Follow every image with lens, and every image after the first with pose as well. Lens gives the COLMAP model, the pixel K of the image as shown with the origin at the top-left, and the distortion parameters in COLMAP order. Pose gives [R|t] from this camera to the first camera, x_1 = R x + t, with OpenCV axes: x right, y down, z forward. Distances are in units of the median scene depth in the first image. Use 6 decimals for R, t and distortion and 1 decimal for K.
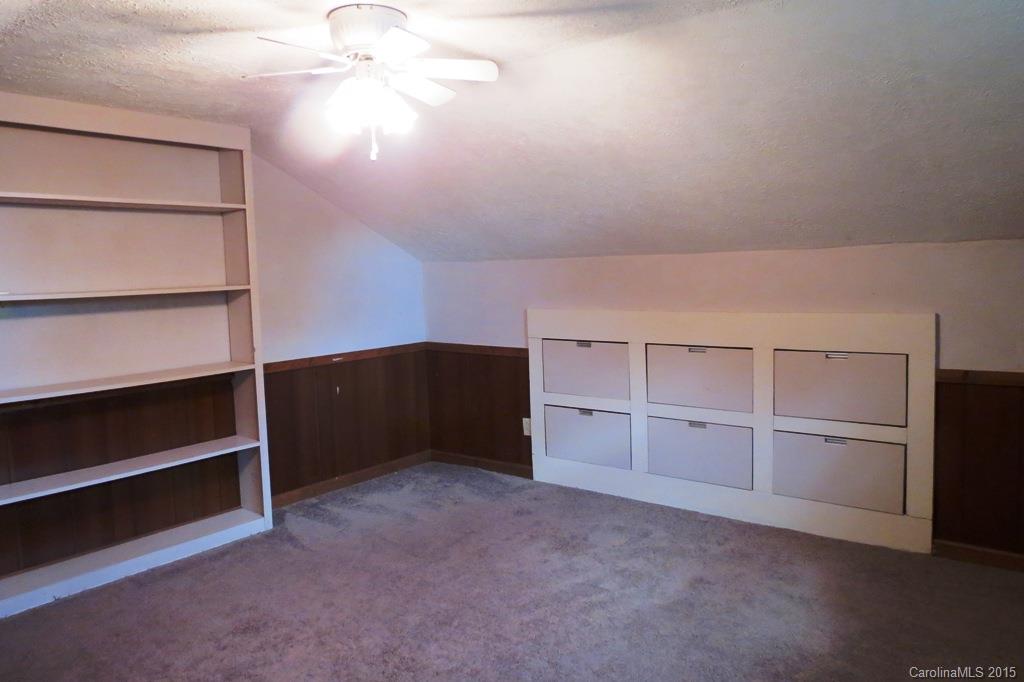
lens RADIAL K [[722.2, 0, 509.2], [0, 722.2, 338.9], [0, 0, 1]] dist [-0.036822, 0.023570]
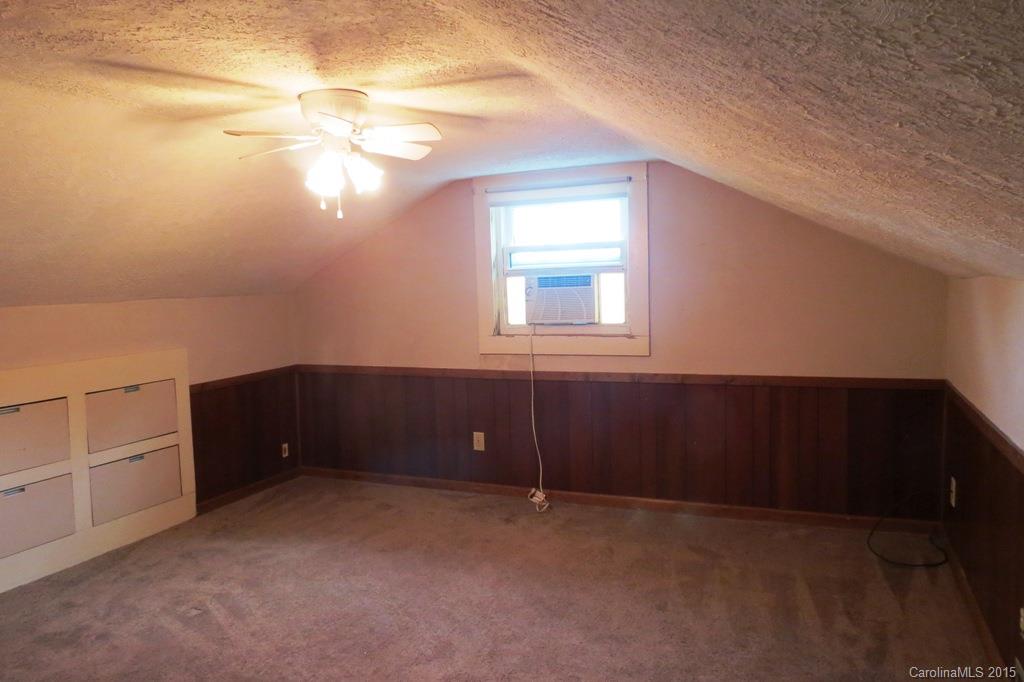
lens RADIAL K [[722.2, 0, 509.2], [0, 722.2, 338.9], [0, 0, 1]] dist [-0.036822, 0.023570]
pose [[-0.251539, -0.040399, 0.967004, -0.924637], [0.131200, 0.988482, 0.075425, -0.071847], [-0.958913, 0.145843, -0.243341, 0.698230]]
